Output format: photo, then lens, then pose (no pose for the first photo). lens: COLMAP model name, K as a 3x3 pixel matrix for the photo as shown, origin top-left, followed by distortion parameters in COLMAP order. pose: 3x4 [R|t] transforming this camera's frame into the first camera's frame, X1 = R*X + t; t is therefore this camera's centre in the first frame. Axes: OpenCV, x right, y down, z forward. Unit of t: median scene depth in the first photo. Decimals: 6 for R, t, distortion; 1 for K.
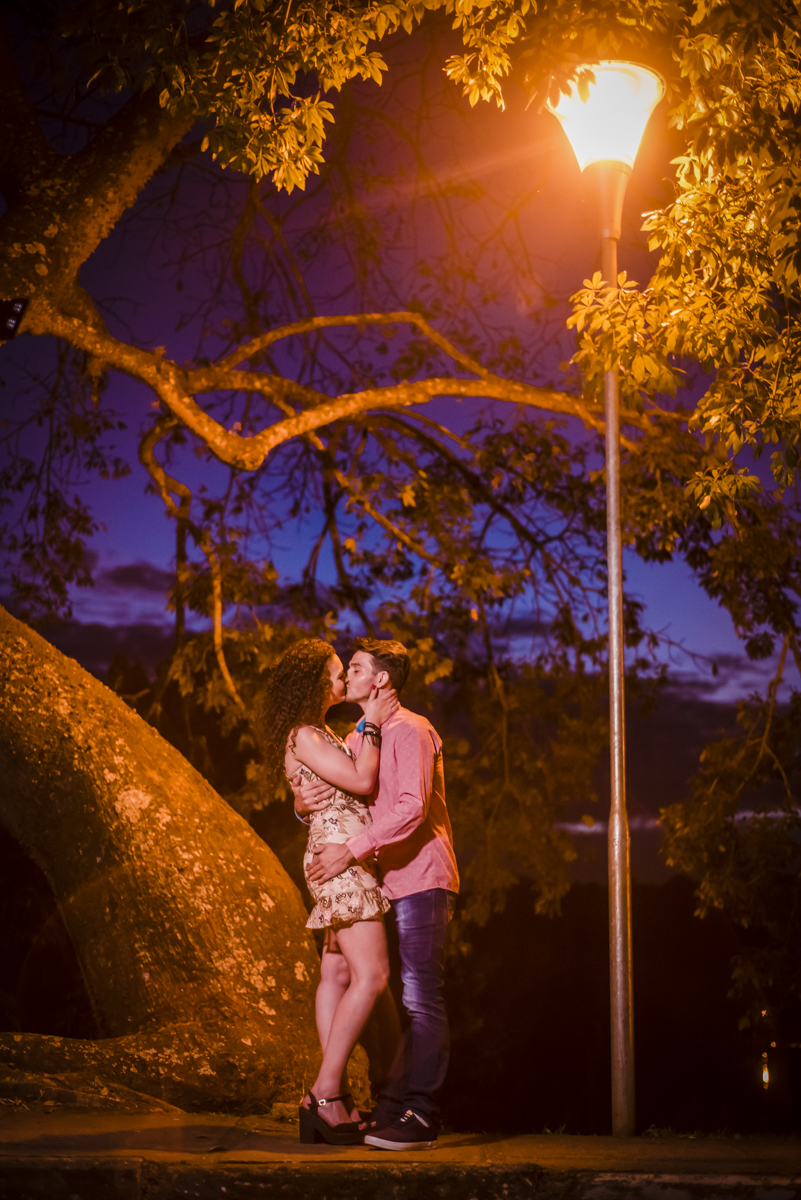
lens RADIAL K [[1674.2, 0, 400.5], [0, 1674.2, 600.0], [0, 0, 1]] dist [-0.017365, -0.071000]
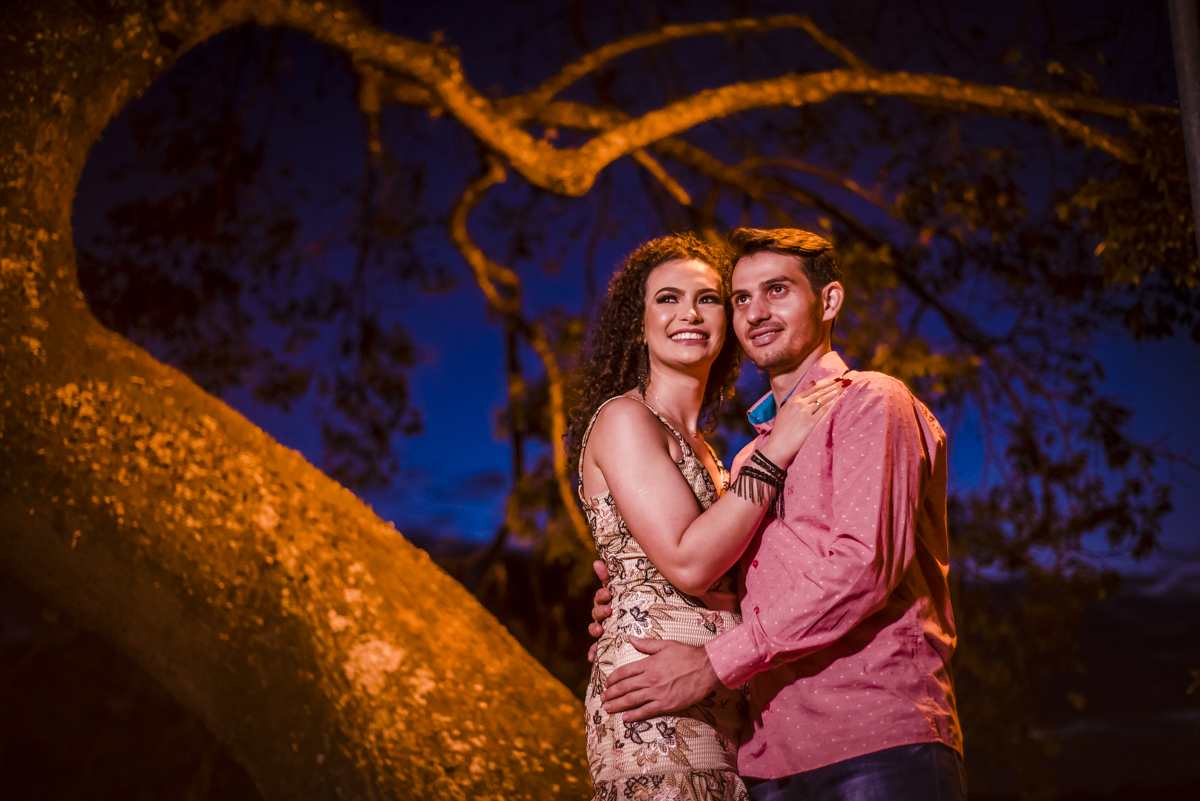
lens RADIAL K [[1674.2, 0, 598.0], [0, 1674.2, 424.7], [0, 0, 1]] dist [-0.017365, -0.071000]
pose [[0.990176, -0.060744, -0.125943, 0.002678], [0.053656, 0.996819, -0.058932, 0.073408], [0.129122, 0.051596, 0.990285, 0.393819]]
